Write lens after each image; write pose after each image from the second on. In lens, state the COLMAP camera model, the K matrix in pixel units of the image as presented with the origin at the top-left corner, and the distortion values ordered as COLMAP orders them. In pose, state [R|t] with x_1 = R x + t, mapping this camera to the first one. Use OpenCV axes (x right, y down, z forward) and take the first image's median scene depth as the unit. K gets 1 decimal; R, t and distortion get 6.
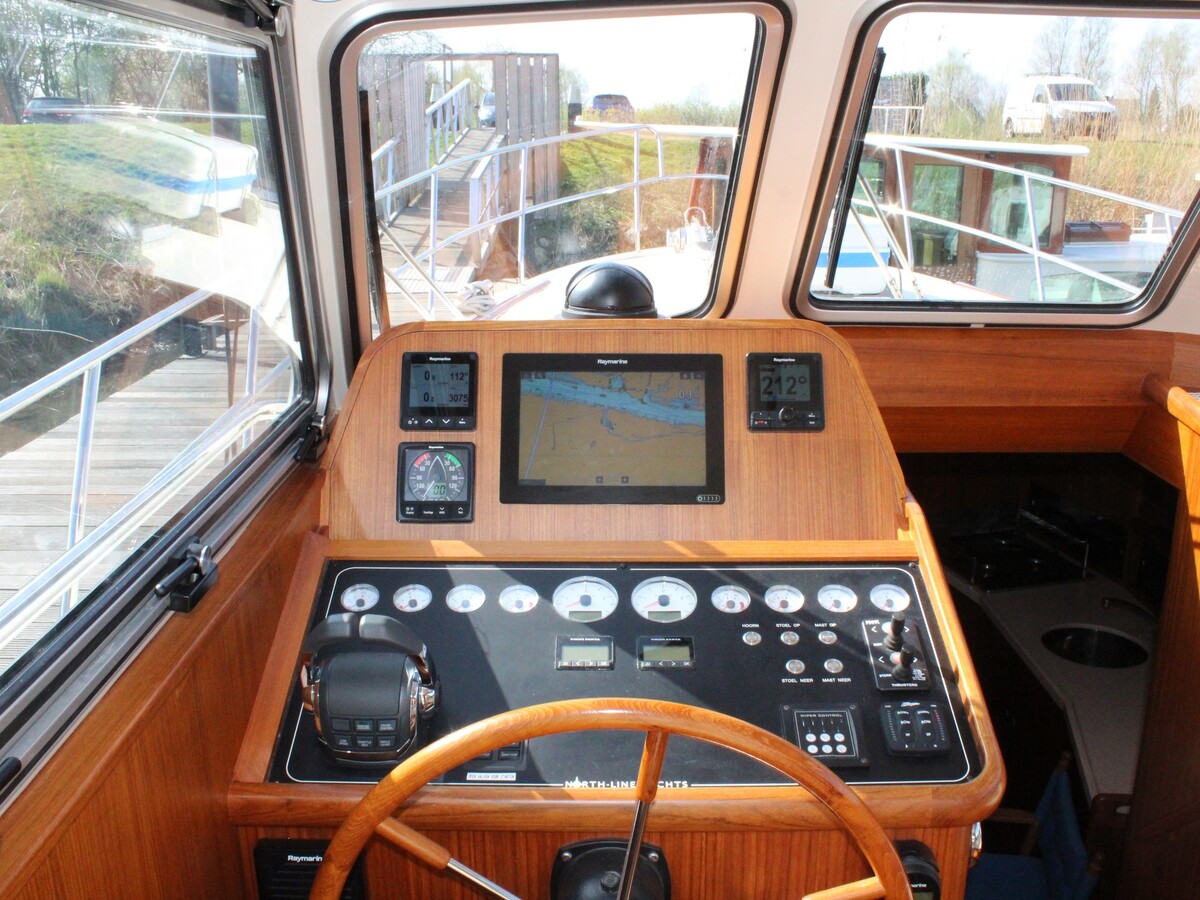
lens RADIAL K [[1115.9, 0, 600.0], [0, 1115.9, 450.0], [0, 0, 1]] dist [-0.127860, 0.005667]
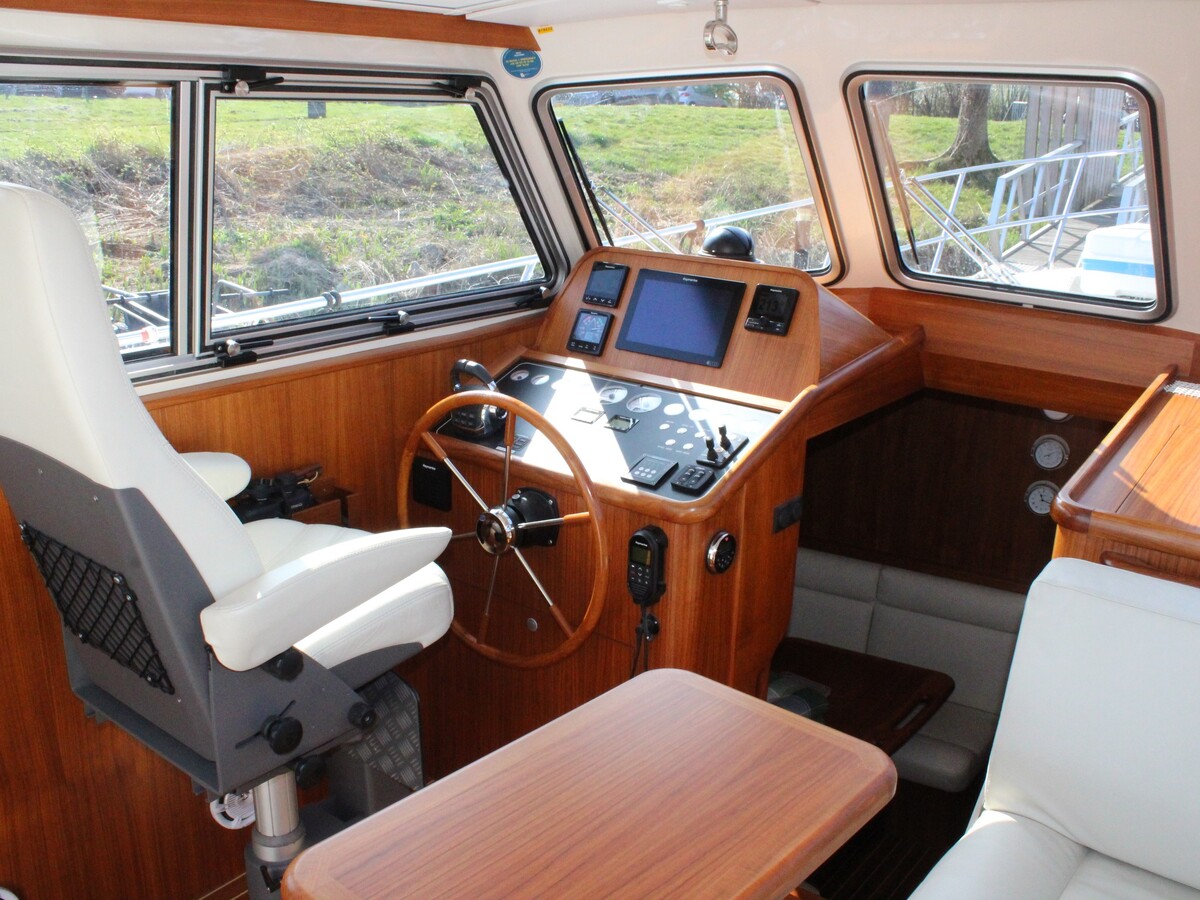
lens RADIAL K [[1125.1, 0, 617.3], [0, 1125.1, 451.6], [0, 0, 1]] dist [-0.086836, -0.002783]
pose [[0.786896, 0.201832, -0.583145, 1.091092], [-0.201199, 0.977274, 0.066747, 0.096357], [0.583364, 0.064805, 0.809621, -0.504104]]
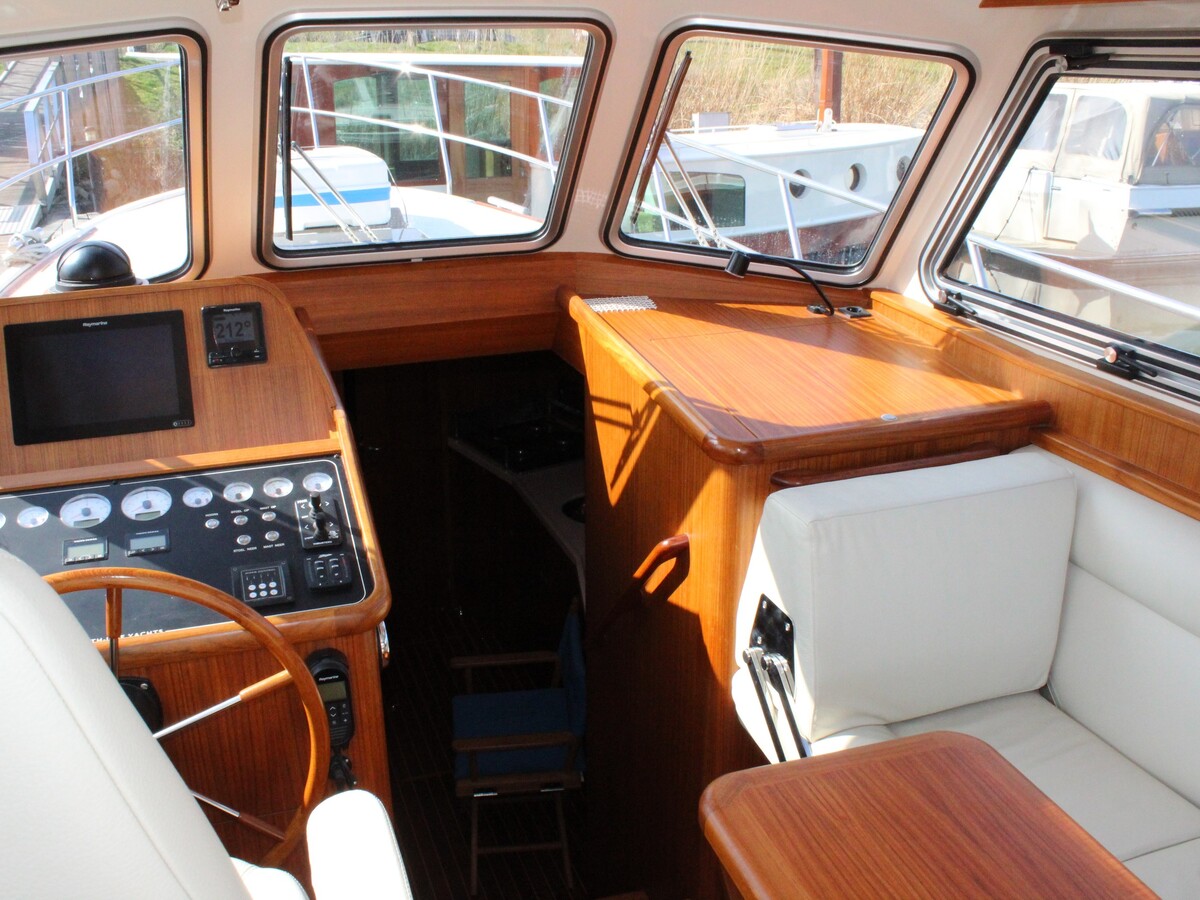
lens RADIAL K [[1128.9, 0, 524.9], [0, 1128.9, 449.6], [0, 0, 1]] dist [-0.114543, 0.015495]
pose [[0.958080, -0.116112, 0.261916, 0.146407], [0.095119, 0.991252, 0.091496, -0.007459], [-0.270248, -0.062748, 0.960744, -0.379989]]
